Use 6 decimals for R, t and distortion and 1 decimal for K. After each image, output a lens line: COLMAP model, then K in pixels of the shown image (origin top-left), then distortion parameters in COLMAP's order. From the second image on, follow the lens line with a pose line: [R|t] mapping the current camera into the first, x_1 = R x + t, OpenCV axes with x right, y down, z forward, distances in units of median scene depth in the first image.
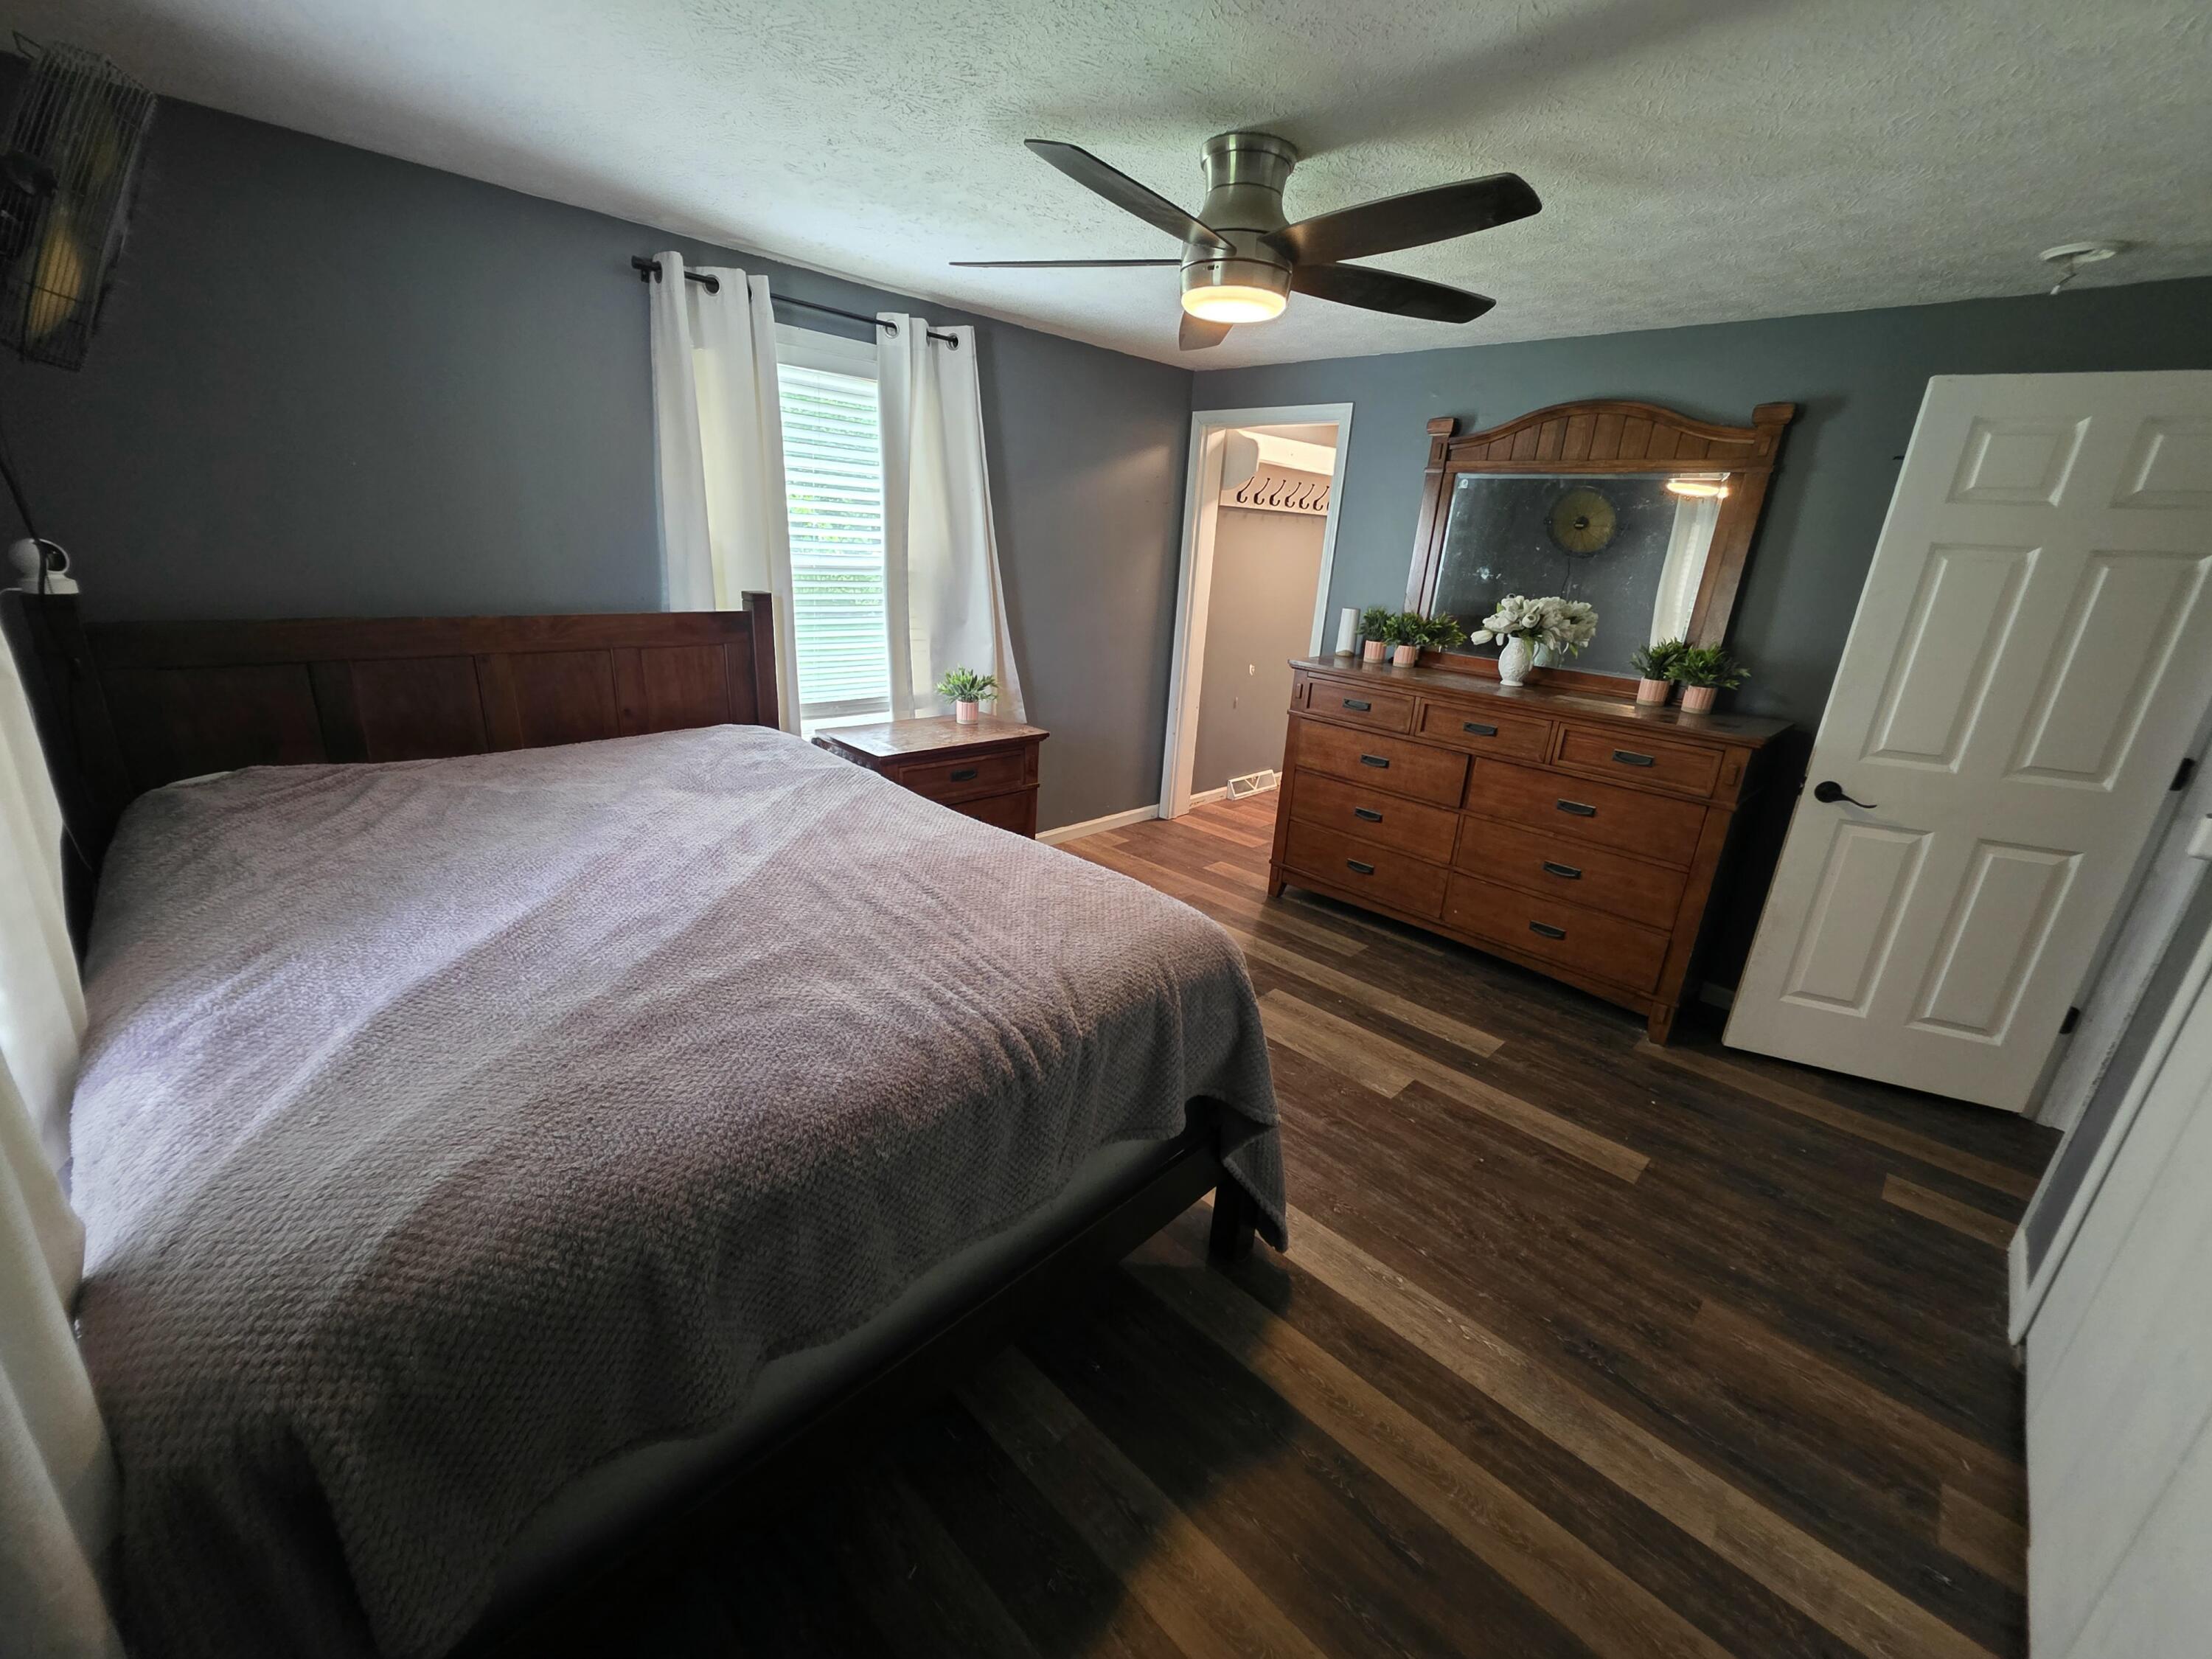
lens RADIAL K [[882.7, 0, 1105.5], [0, 882.7, 826.7], [0, 0, 1]] dist [0.003588, -0.000629]
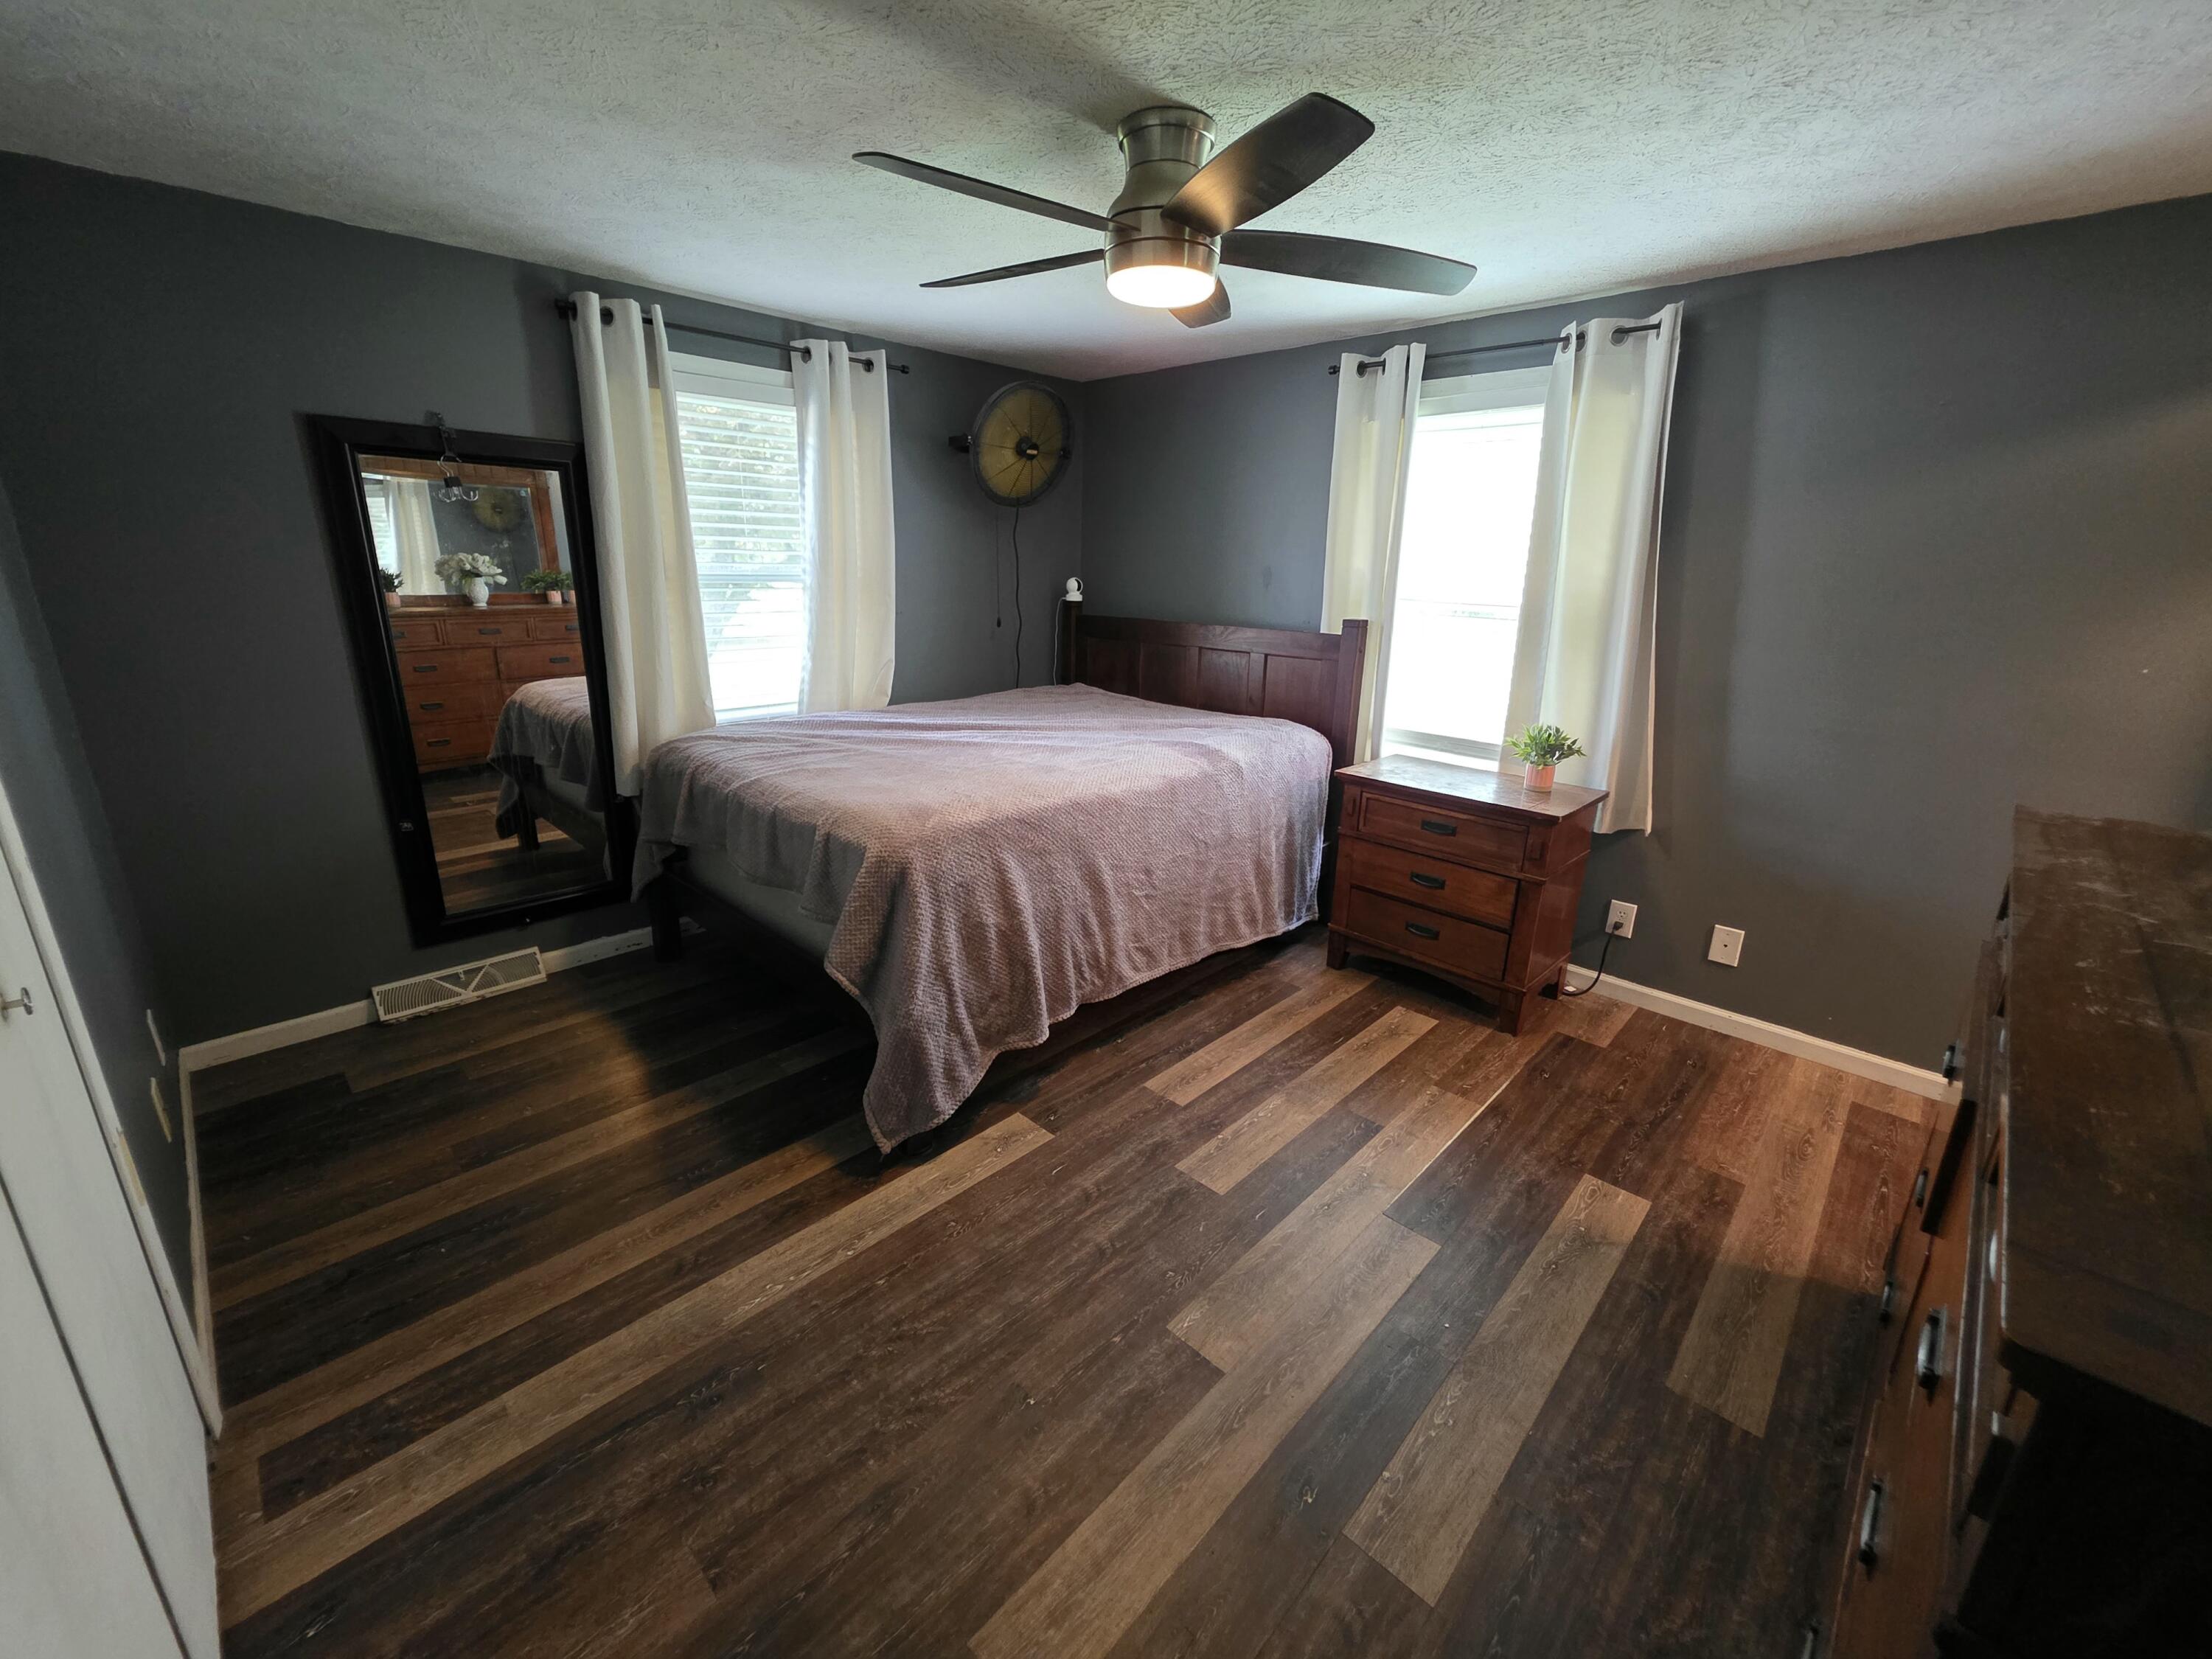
lens RADIAL K [[882.8, 0, 1106.3], [0, 882.8, 827.2], [0, 0, 1]] dist [0.003205, 0.000661]
pose [[0.013841, 0.226379, -0.973941, 1.261498], [-0.336142, 0.918399, 0.208692, -0.238493], [0.941710, 0.324494, 0.088807, 1.089574]]
